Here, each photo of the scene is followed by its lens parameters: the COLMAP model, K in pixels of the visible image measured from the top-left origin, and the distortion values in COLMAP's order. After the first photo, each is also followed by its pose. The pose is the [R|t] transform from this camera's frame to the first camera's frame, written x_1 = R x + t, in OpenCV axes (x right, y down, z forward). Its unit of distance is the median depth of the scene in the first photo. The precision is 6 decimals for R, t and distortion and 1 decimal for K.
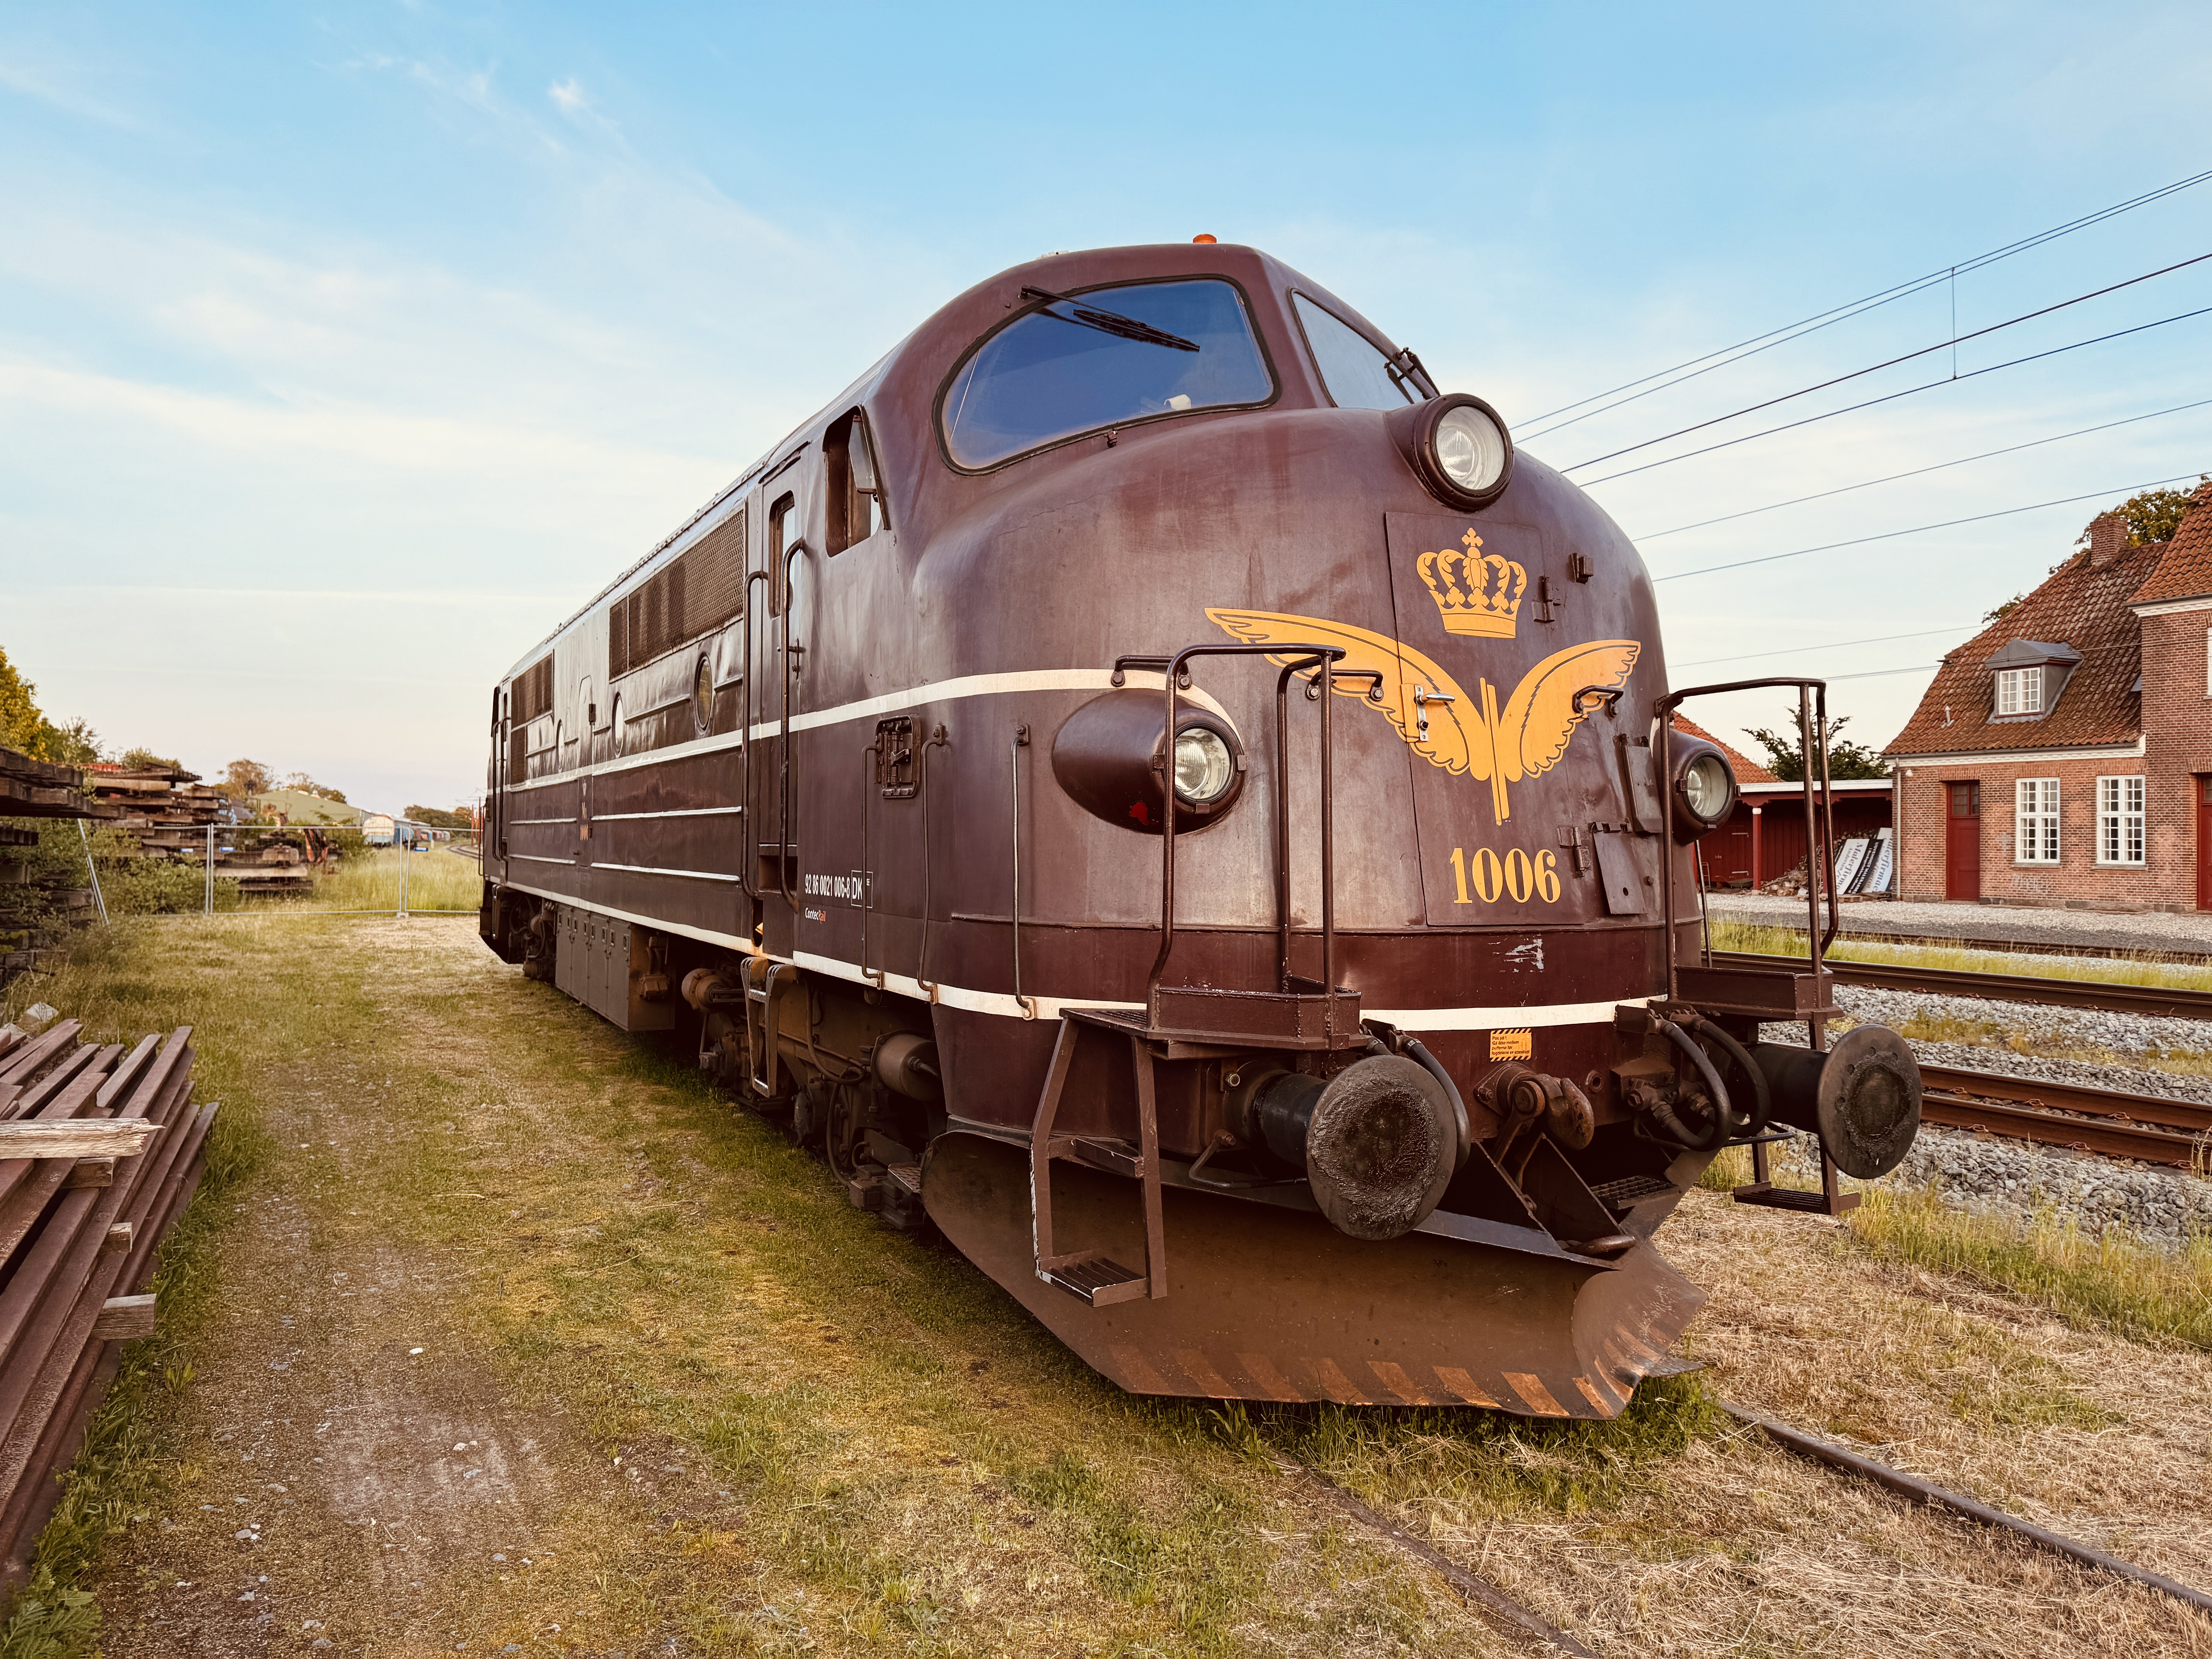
lens RADIAL K [[1610.9, 0, 1106.0], [0, 1610.9, 829.5], [0, 0, 1]] dist [0.010149, 0.003640]
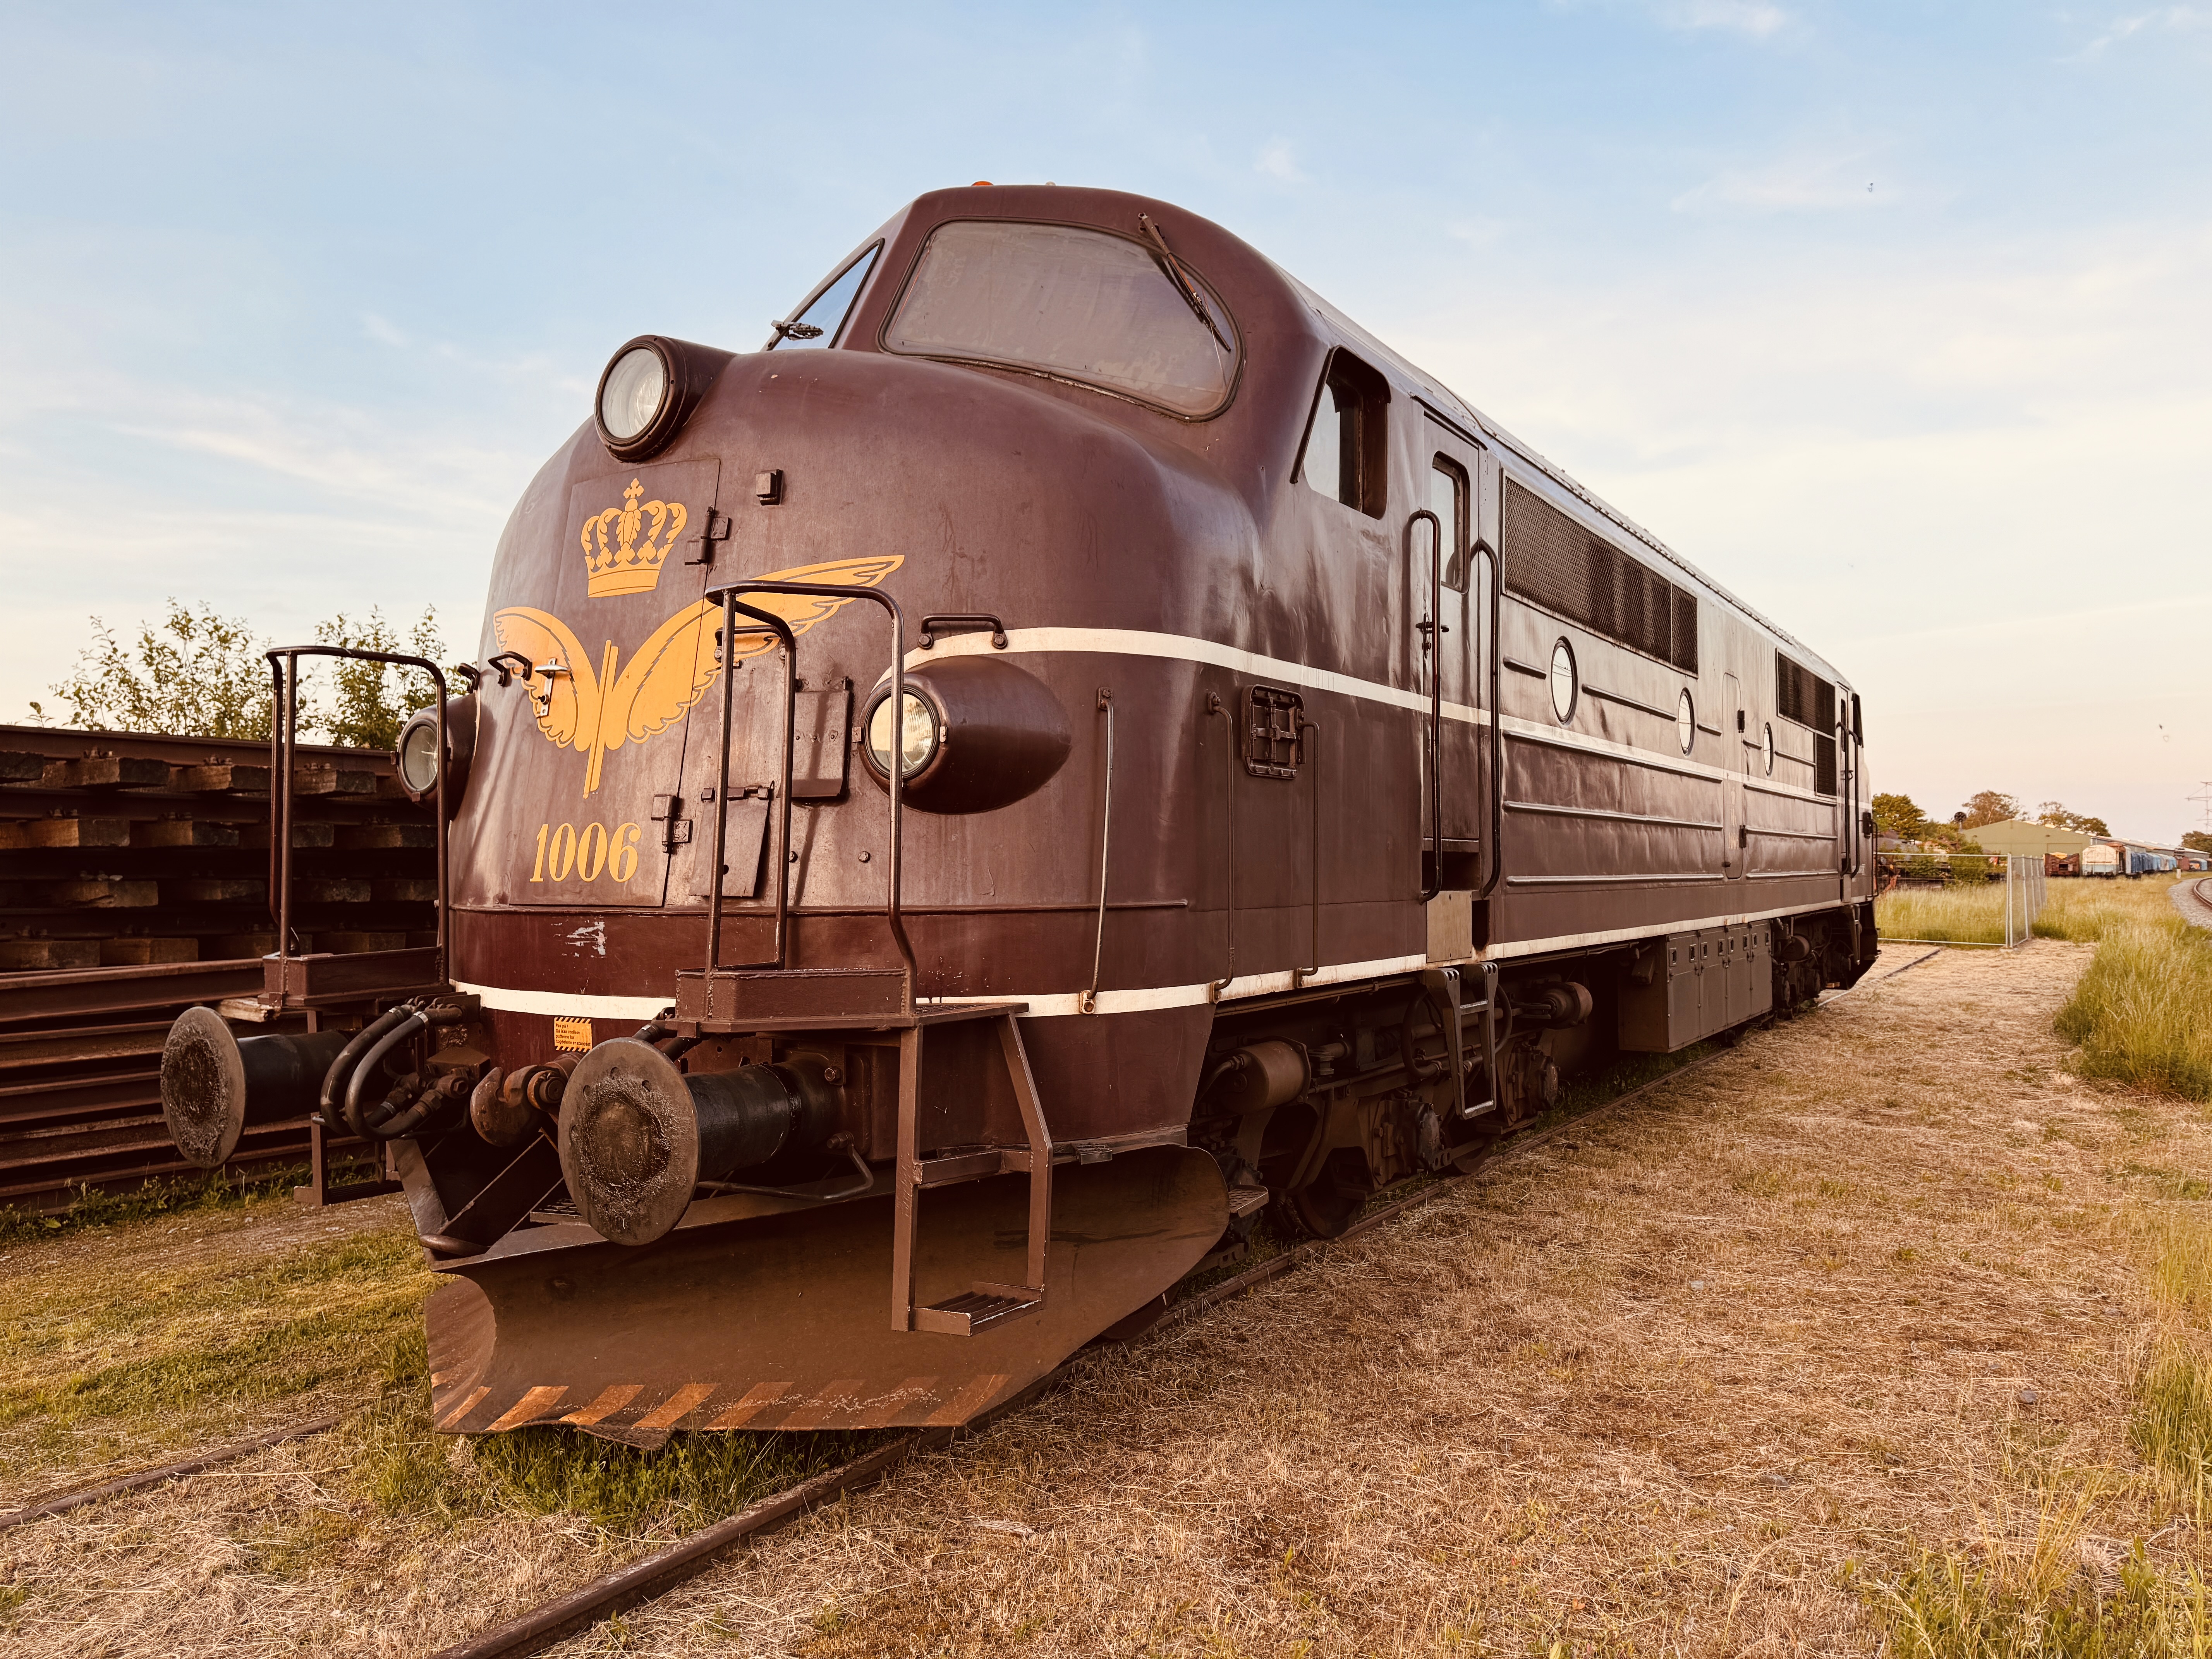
lens RADIAL K [[1610.9, 0, 1106.0], [0, 1610.9, 829.5], [0, 0, 1]] dist [0.010149, 0.003640]
pose [[0.524567, -0.031604, -0.850783, 1.168591], [0.014085, 0.999496, -0.028444, 0.045534], [0.851253, 0.002938, 0.524748, 0.755500]]
